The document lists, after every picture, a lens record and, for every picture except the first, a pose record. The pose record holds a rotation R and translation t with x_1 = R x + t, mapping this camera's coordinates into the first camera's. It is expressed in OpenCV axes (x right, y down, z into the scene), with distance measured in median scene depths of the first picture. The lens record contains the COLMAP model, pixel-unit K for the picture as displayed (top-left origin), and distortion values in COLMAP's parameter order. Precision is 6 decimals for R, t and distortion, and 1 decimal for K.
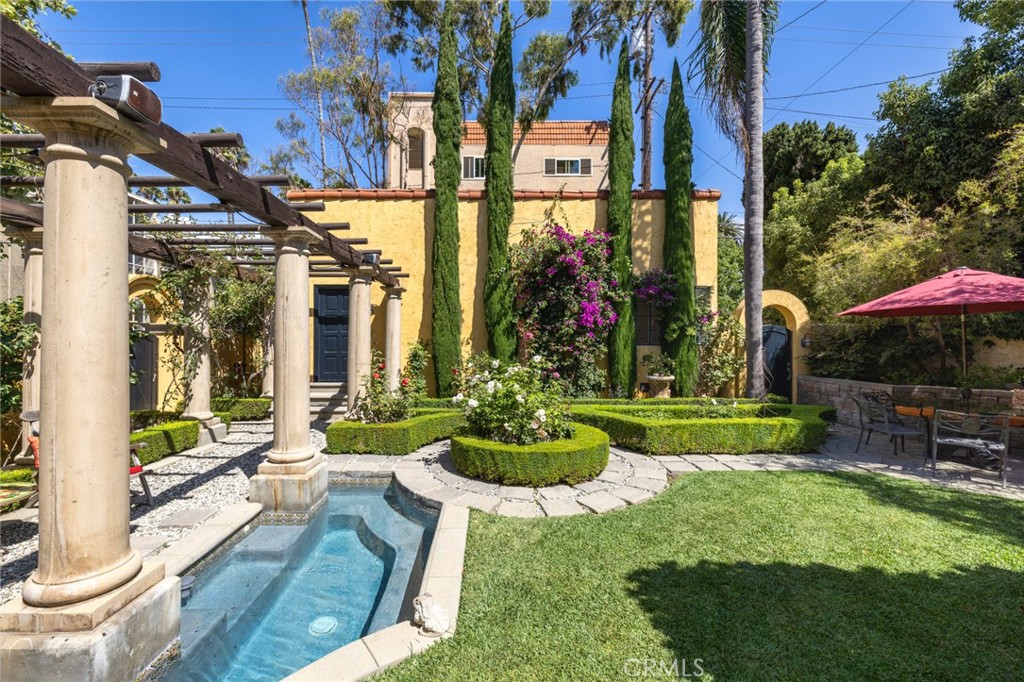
lens RADIAL K [[426.4, 0, 496.5], [0, 426.4, 339.1], [0, 0, 1]] dist [-0.001714, 0.000098]
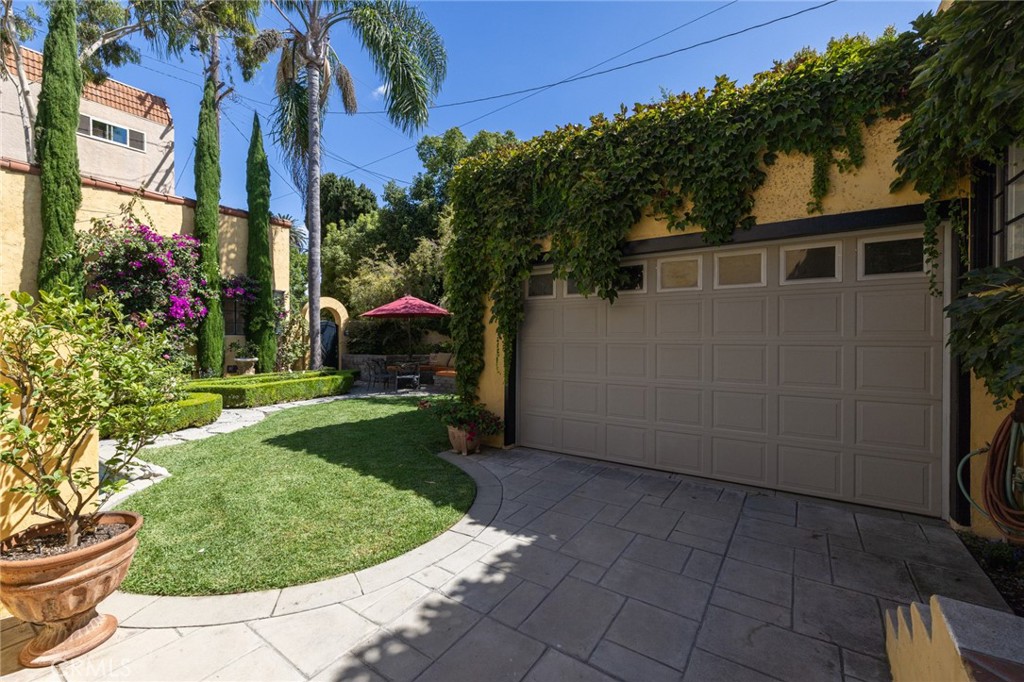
lens RADIAL K [[432.1, 0, 512.0], [0, 432.1, 341.0], [0, 0, 1]] dist [0.001380, -0.000011]
pose [[0.562617, -0.013768, 0.826603, -0.235676], [0.001618, 0.999878, 0.015552, 0.014718], [-0.826716, -0.007412, 0.562570, -0.383555]]
